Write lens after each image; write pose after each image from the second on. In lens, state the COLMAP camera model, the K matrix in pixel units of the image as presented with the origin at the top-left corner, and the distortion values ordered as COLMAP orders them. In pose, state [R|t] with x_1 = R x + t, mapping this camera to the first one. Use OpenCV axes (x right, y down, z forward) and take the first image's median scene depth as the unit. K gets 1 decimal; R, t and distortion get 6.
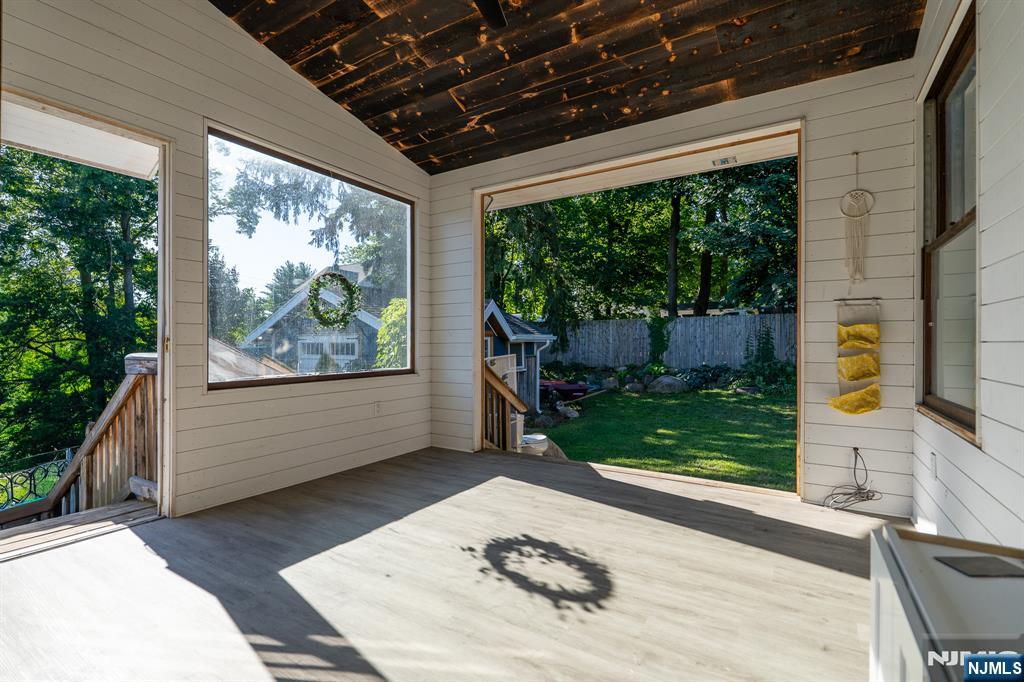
lens RADIAL K [[466.4, 0, 512.0], [0, 466.4, 339.9], [0, 0, 1]] dist [-0.001068, 0.001733]
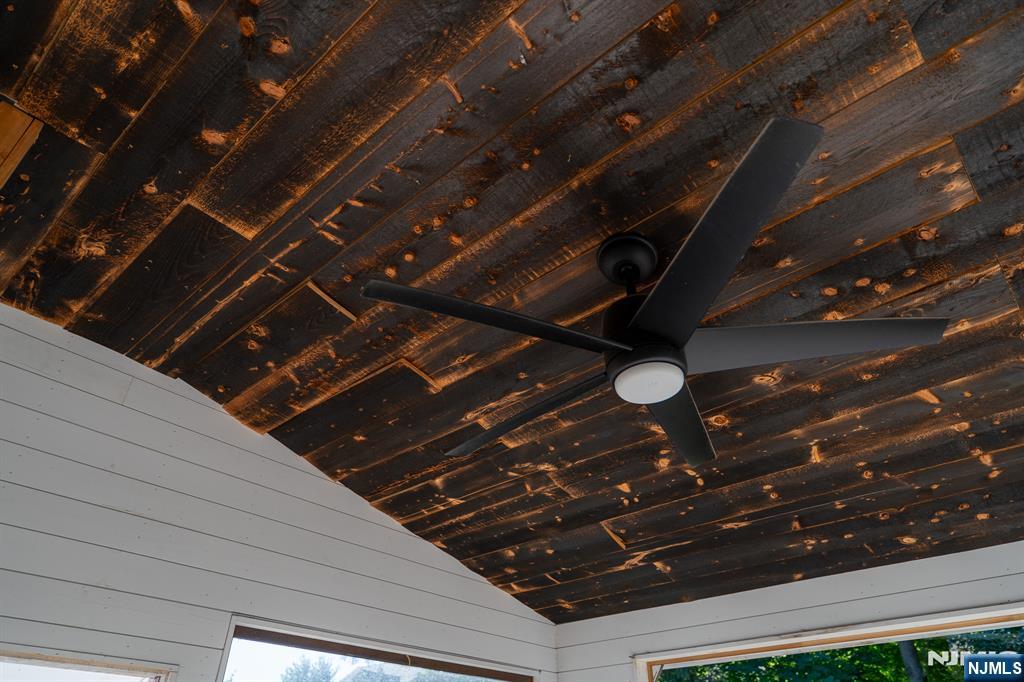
lens RADIAL K [[642.4, 0, 512.9], [0, 642.4, 343.8], [0, 0, 1]] dist [0.001739, 0.000051]
pose [[0.987164, -0.090287, -0.131739, -0.120757], [-0.001734, 0.818761, -0.574132, -0.237838], [0.159699, 0.566991, 0.808095, 0.131431]]
